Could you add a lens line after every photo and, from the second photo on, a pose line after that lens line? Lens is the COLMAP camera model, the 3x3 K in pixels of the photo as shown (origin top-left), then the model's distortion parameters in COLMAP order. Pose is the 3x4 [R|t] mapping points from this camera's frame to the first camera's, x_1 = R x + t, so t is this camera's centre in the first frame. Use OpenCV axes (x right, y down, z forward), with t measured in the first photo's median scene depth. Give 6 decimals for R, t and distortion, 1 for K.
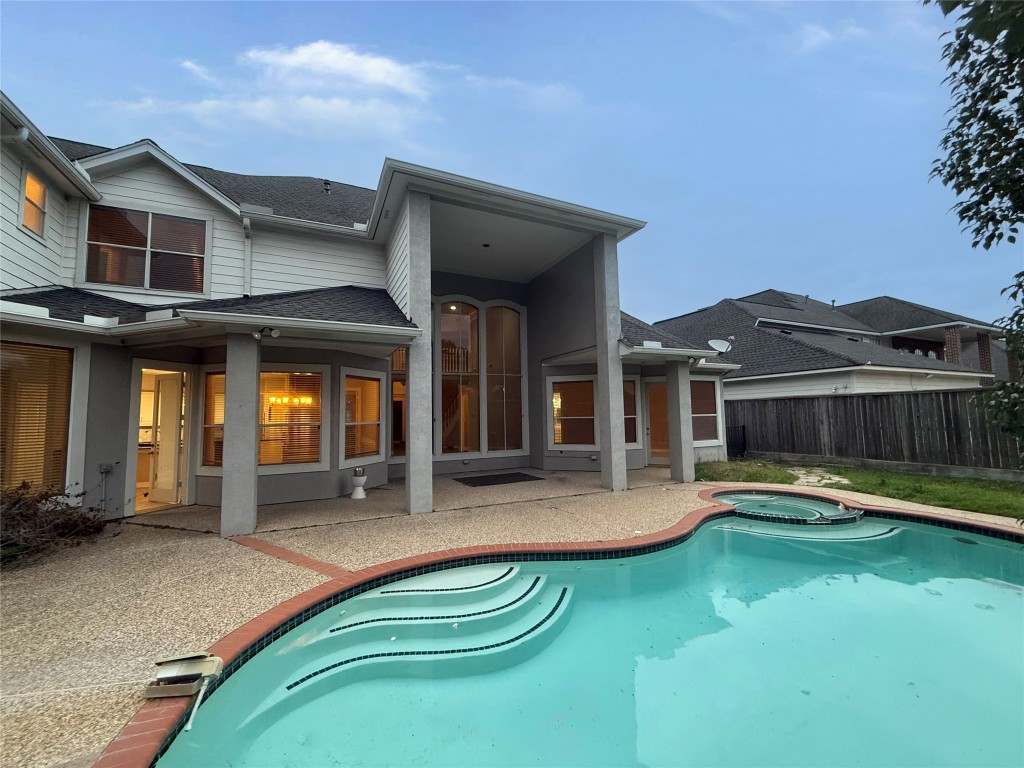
lens RADIAL K [[409.5, 0, 509.2], [0, 409.5, 383.0], [0, 0, 1]] dist [0.001634, -0.000679]
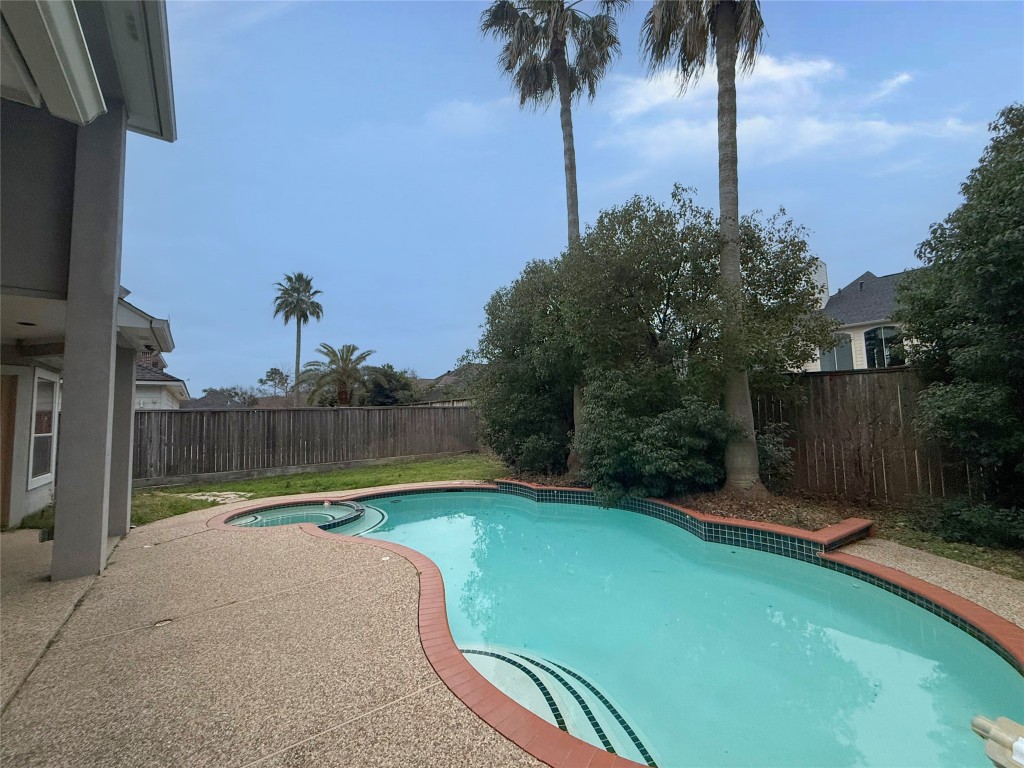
lens RADIAL K [[409.5, 0, 508.6], [0, 409.5, 386.8], [0, 0, 1]] dist [0.001634, -0.000679]
pose [[-0.206376, 0.093248, 0.974019, -0.330171], [-0.046281, 0.993404, -0.104910, 0.046705], [-0.977378, -0.066729, -0.200700, 0.515808]]
